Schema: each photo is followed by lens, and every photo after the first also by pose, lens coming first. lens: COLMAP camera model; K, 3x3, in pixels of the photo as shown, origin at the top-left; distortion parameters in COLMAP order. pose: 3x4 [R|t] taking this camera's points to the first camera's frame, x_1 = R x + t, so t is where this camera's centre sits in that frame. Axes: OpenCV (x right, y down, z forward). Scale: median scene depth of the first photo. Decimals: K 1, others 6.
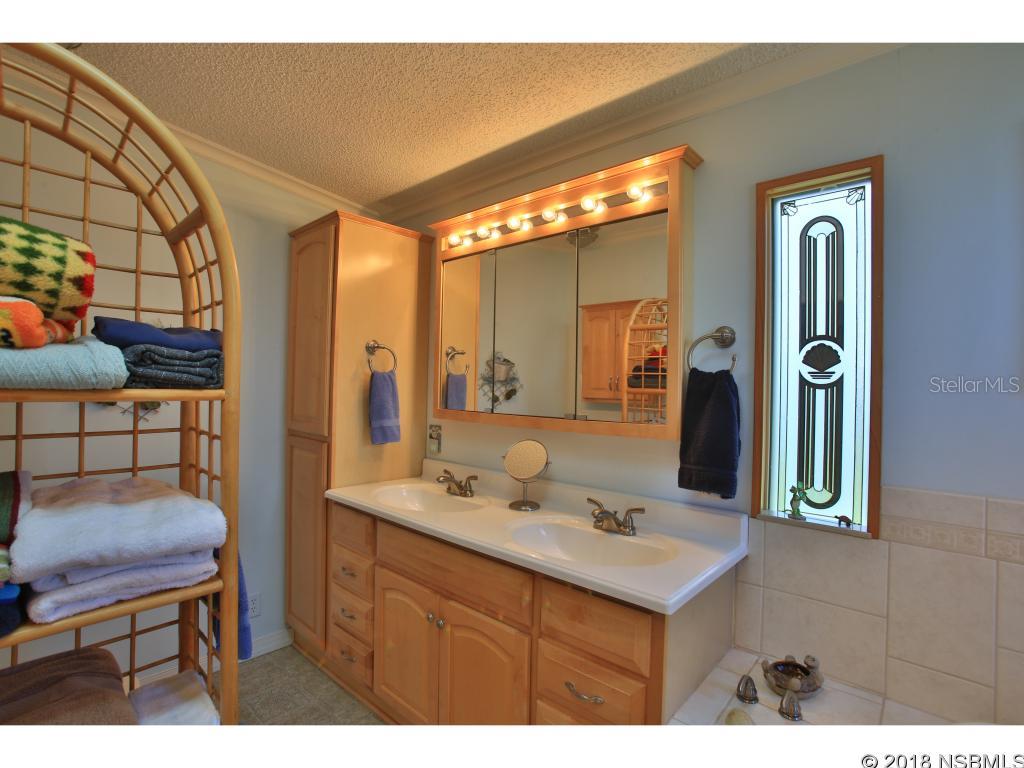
lens RADIAL K [[500.8, 0, 504.3], [0, 500.8, 379.7], [0, 0, 1]] dist [-0.071902, 0.030679]
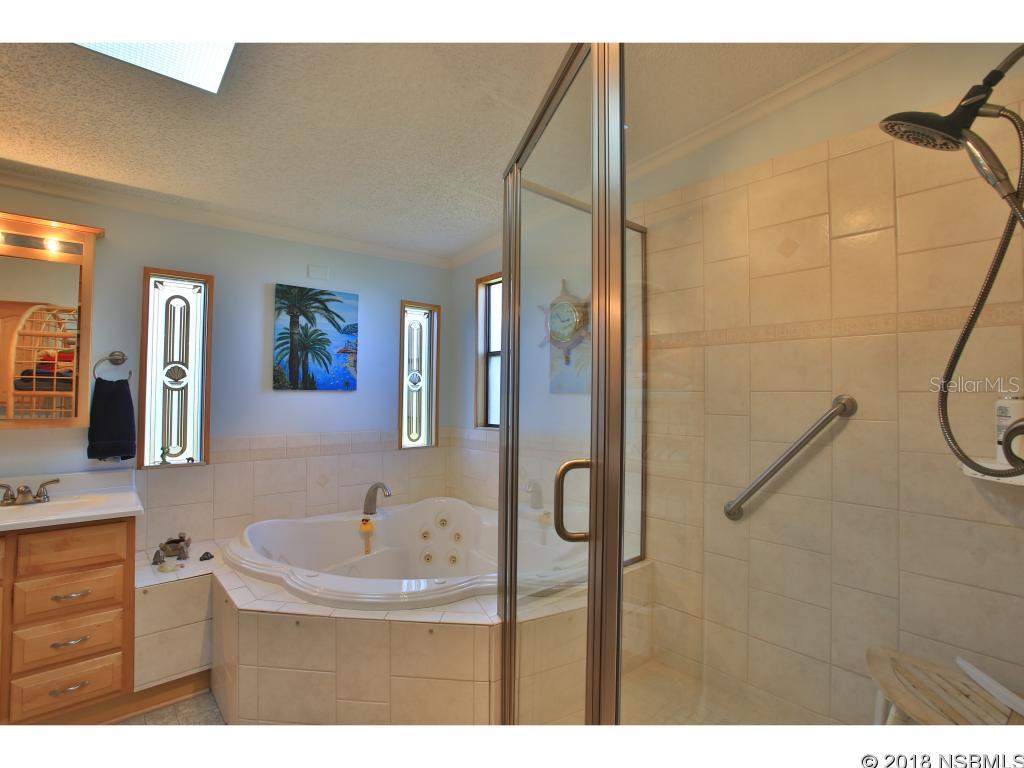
lens RADIAL K [[500.8, 0, 504.3], [0, 500.8, 379.7], [0, 0, 1]] dist [-0.071902, 0.030679]
pose [[0.123128, 0.006761, 0.992368, -0.985978], [-0.015924, 0.999862, -0.004836, -0.032548], [-0.992263, -0.015207, 0.123218, -0.428854]]
